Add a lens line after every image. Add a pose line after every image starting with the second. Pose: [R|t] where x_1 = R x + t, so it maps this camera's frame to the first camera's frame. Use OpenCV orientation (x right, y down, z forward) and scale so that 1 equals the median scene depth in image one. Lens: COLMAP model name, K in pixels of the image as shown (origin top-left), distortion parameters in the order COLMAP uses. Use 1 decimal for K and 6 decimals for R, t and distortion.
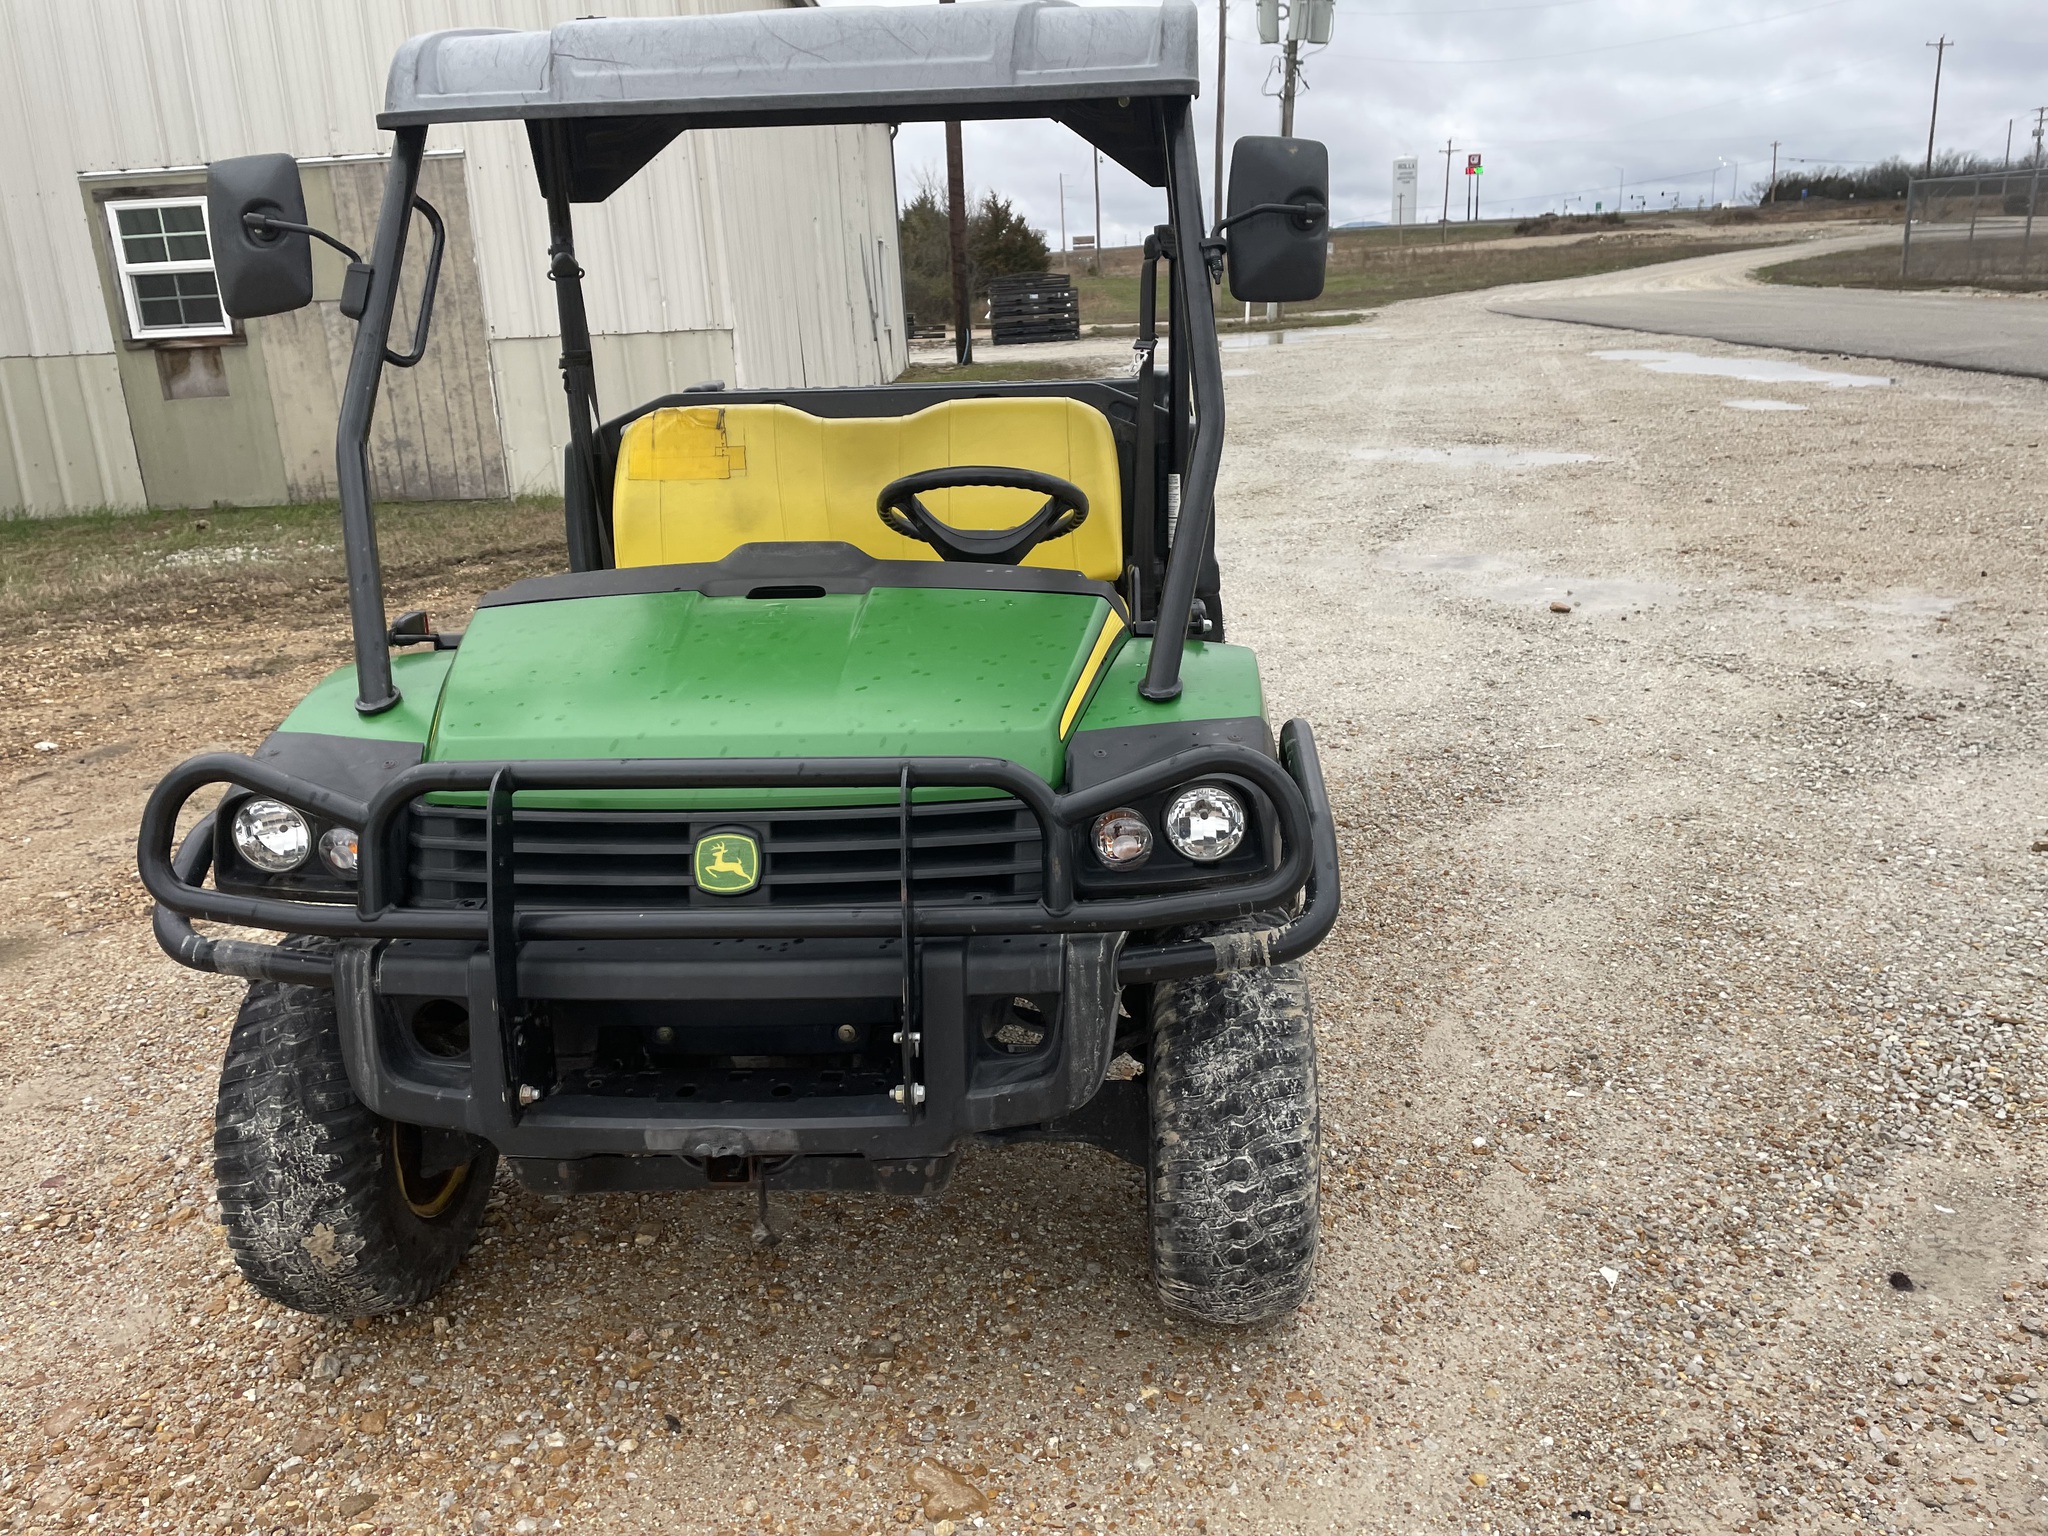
lens RADIAL K [[1539.7, 0, 1004.0], [0, 1539.7, 731.7], [0, 0, 1]] dist [0.095703, -0.123602]
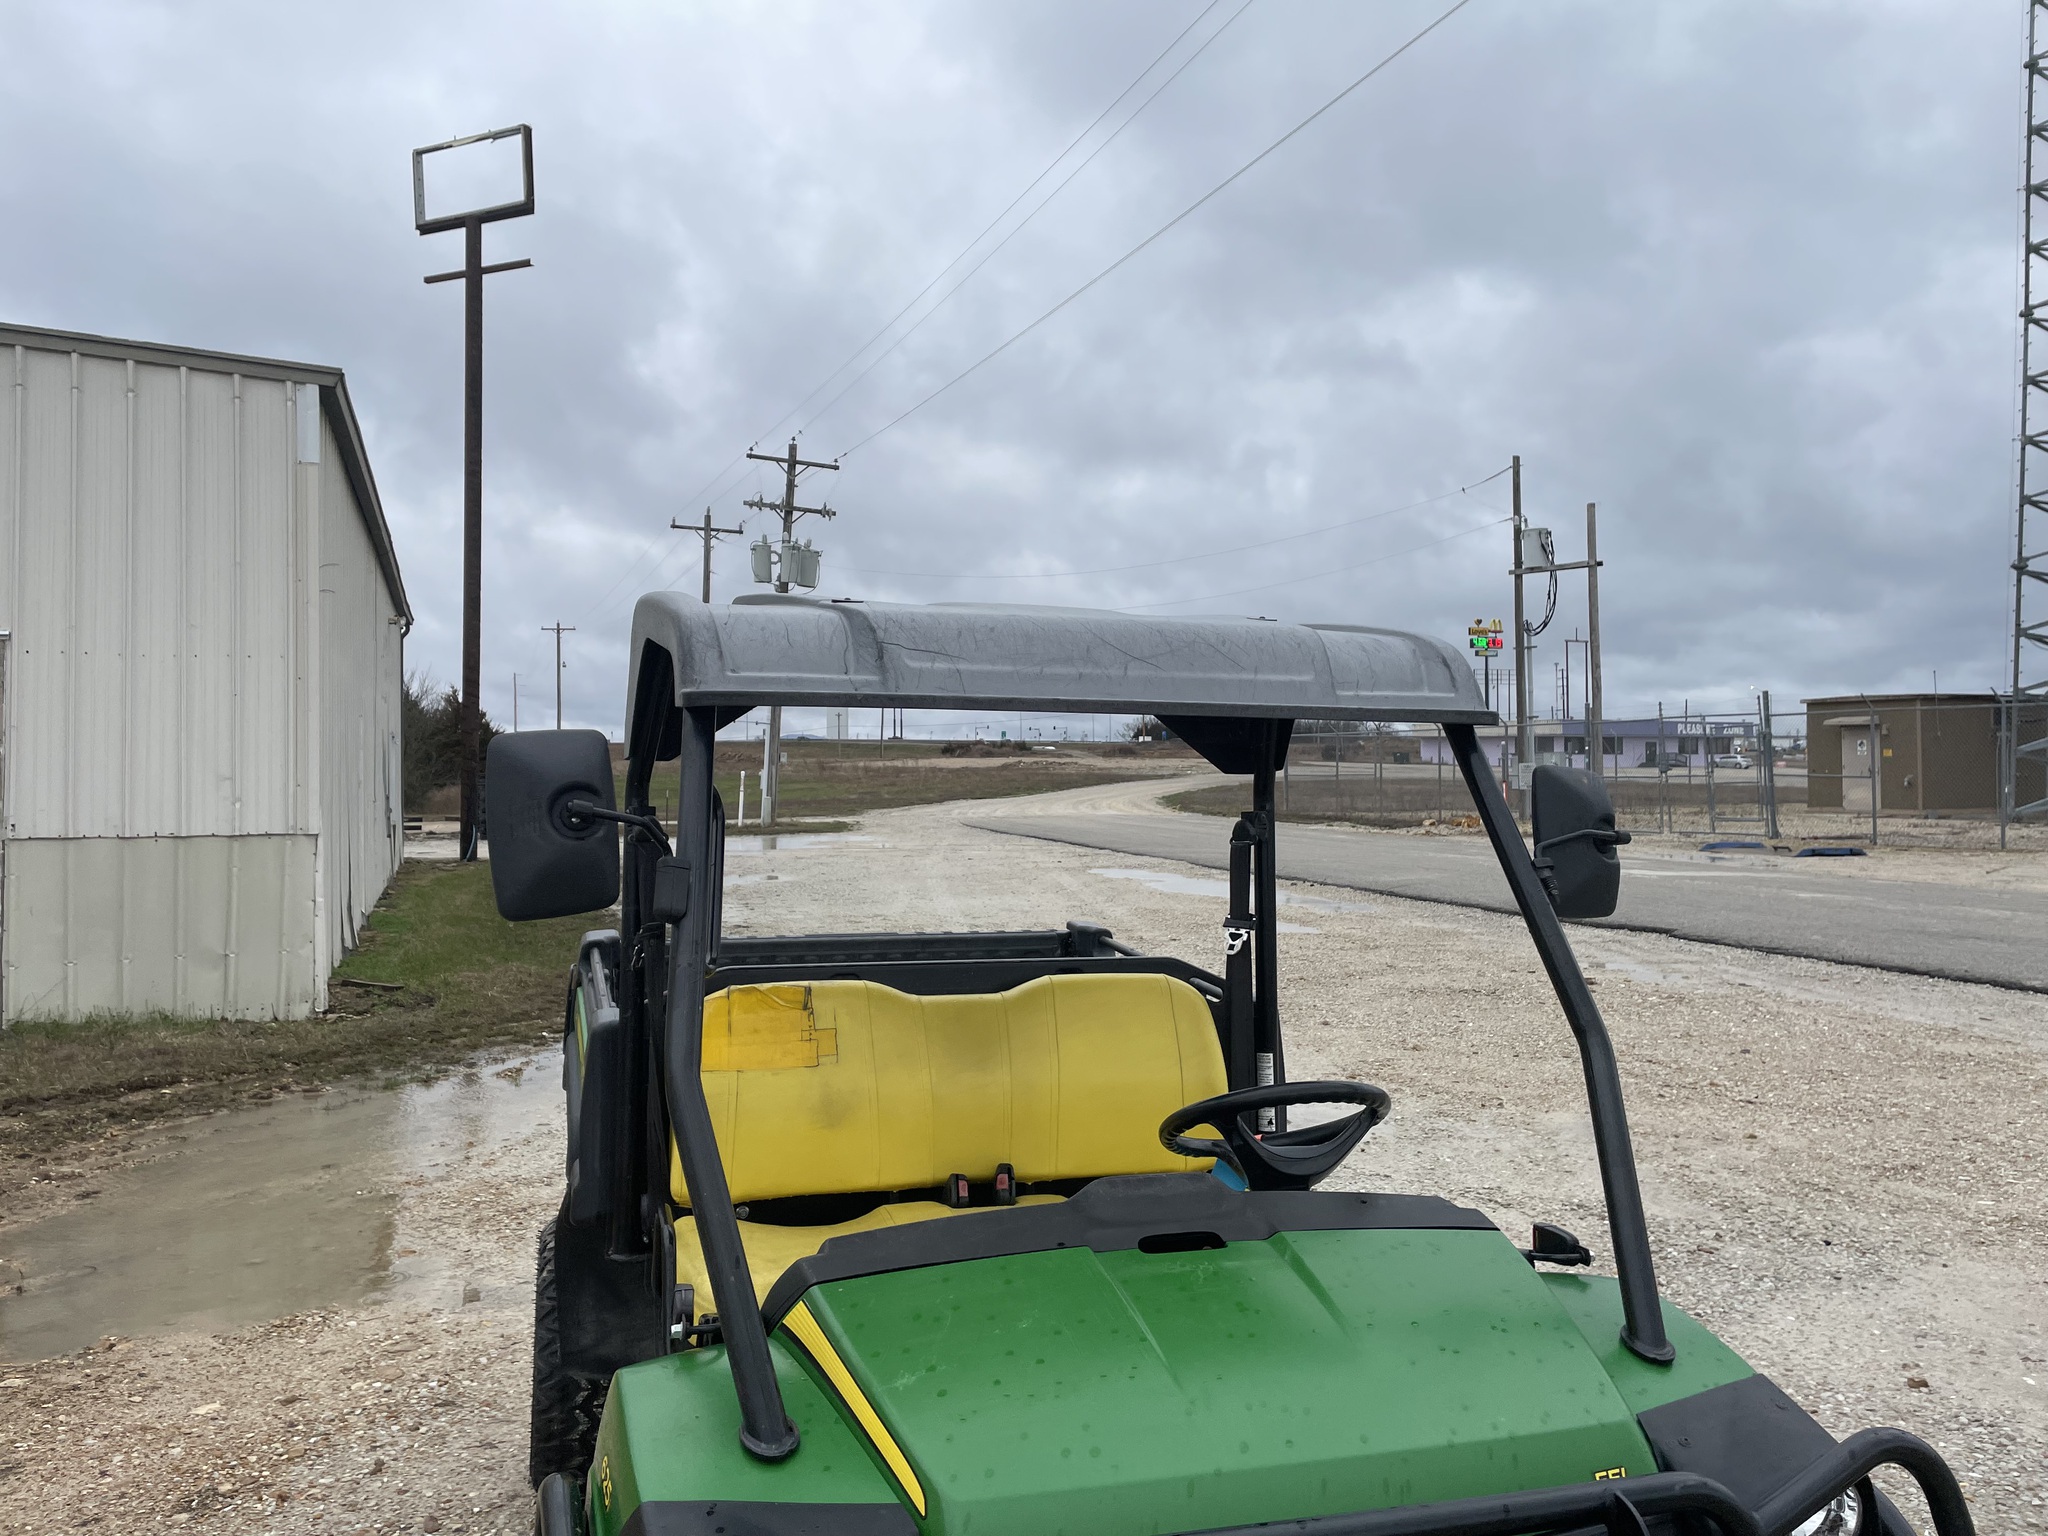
lens RADIAL K [[1535.2, 0, 1000.7], [0, 1535.2, 734.8], [0, 0, 1]] dist [0.096660, -0.123369]
pose [[0.939327, 0.054805, 0.338617, -0.289817], [0.052208, 0.952812, -0.299037, -0.056980], [-0.339027, 0.298572, 0.892141, 0.097373]]
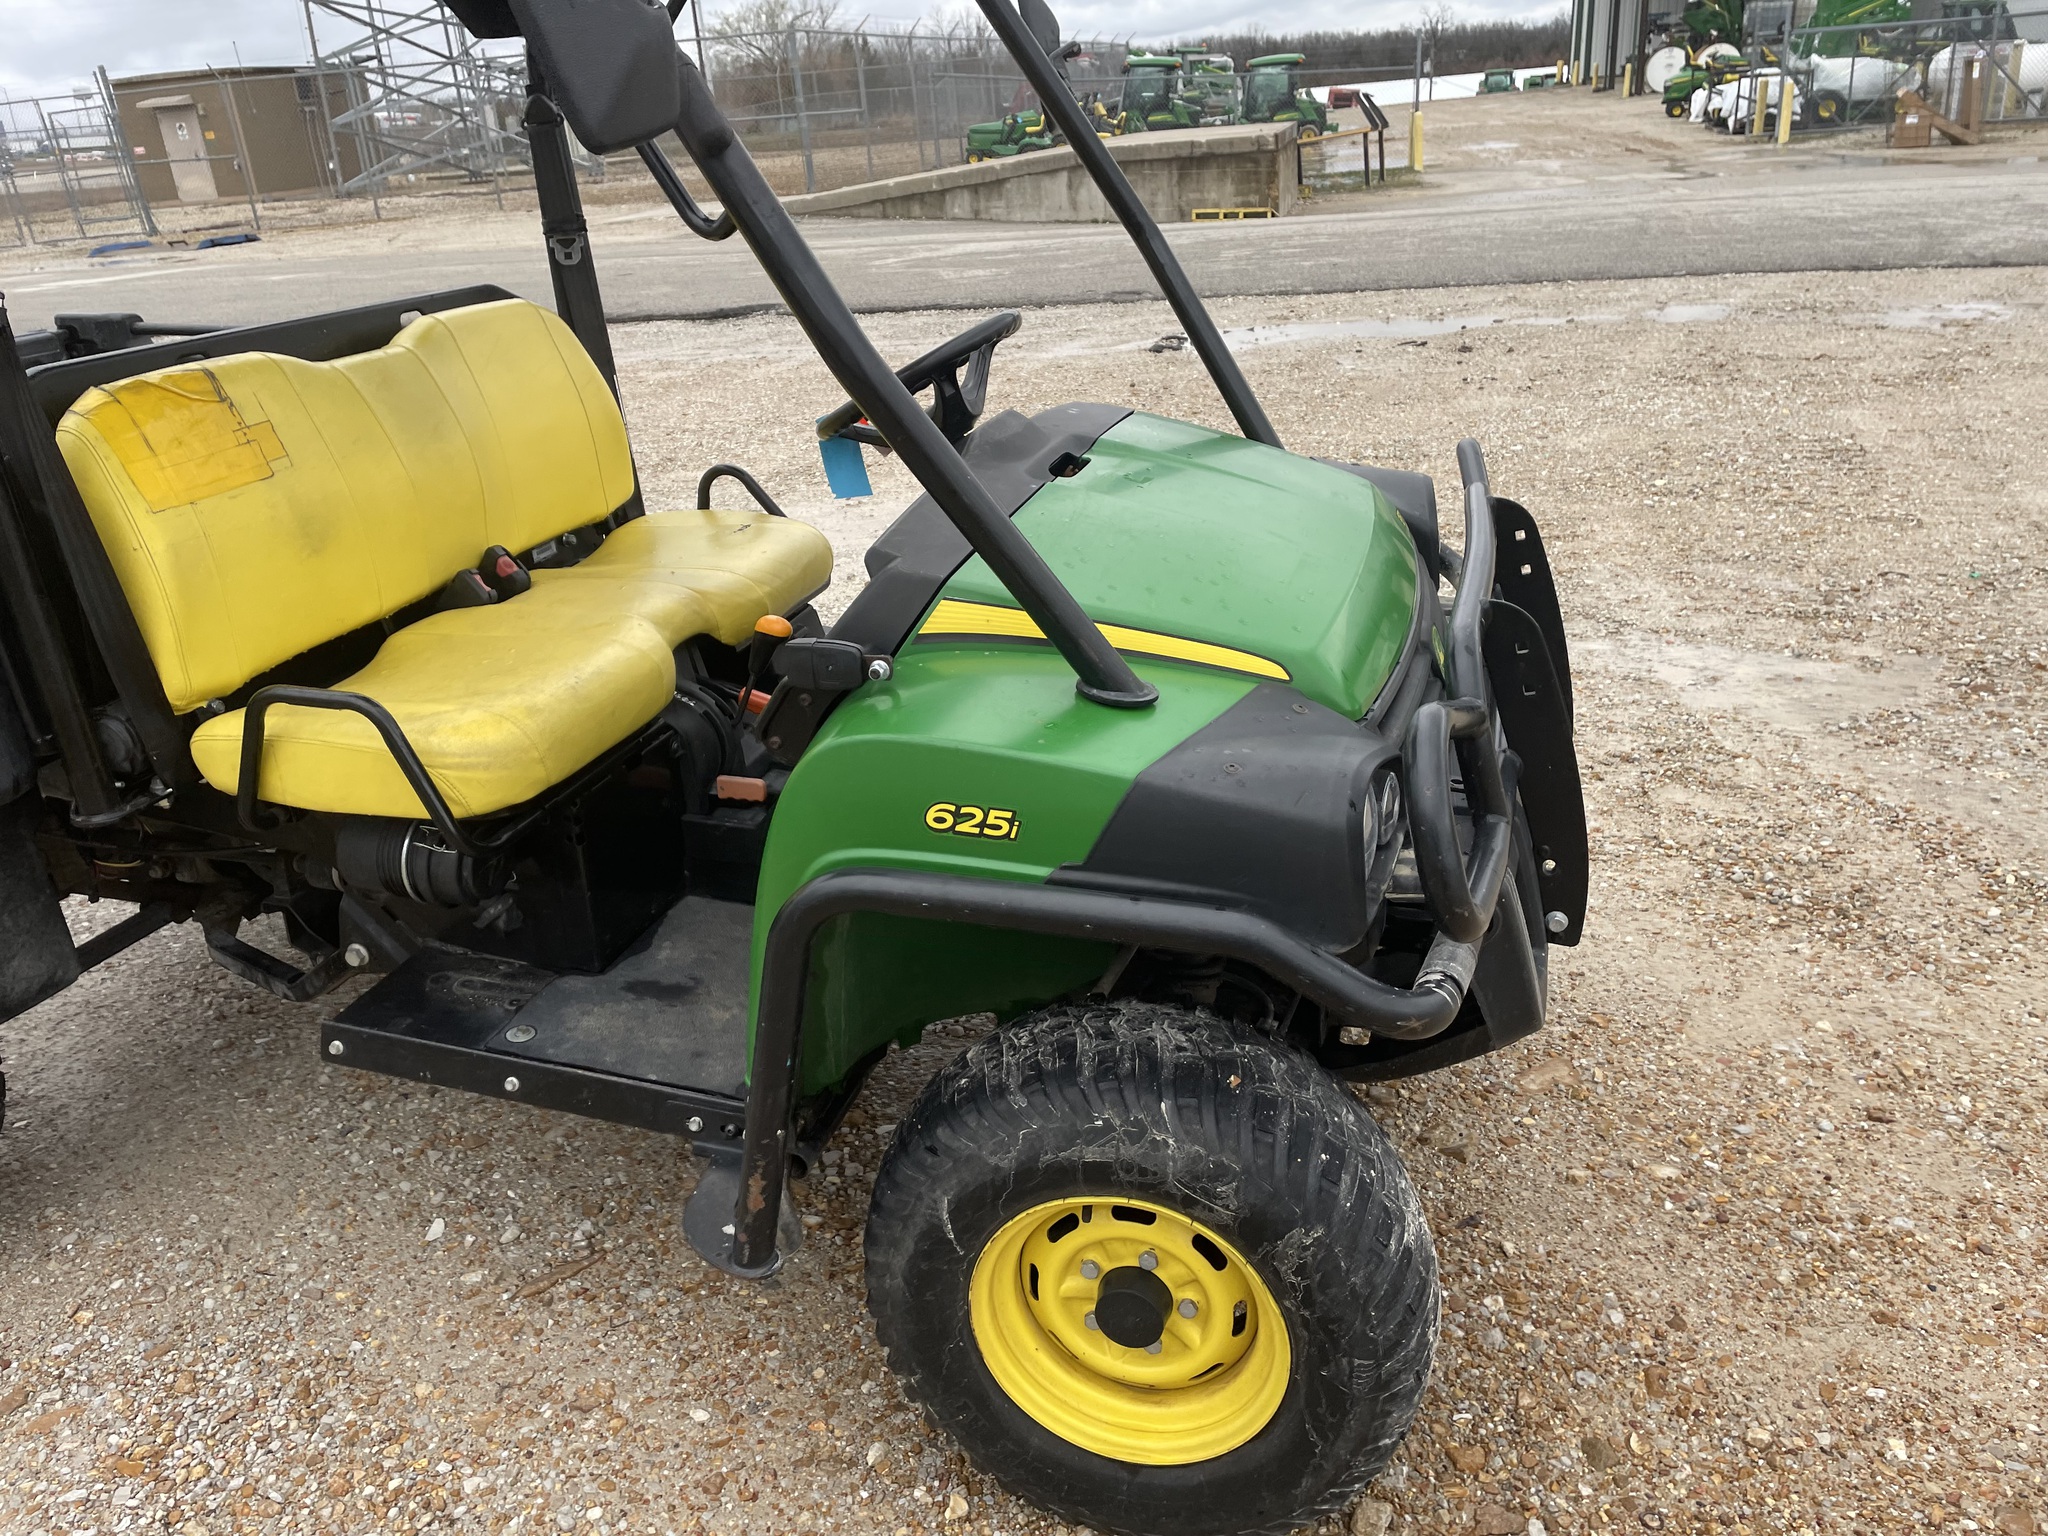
lens RADIAL K [[1540.1, 0, 1005.0], [0, 1540.1, 740.2], [0, 0, 1]] dist [0.087907, -0.111929]
pose [[0.228705, -0.342256, 0.911348, -0.531181], [0.333700, 0.907004, 0.256882, -0.098181], [-0.914515, 0.245367, 0.321647, 0.421998]]
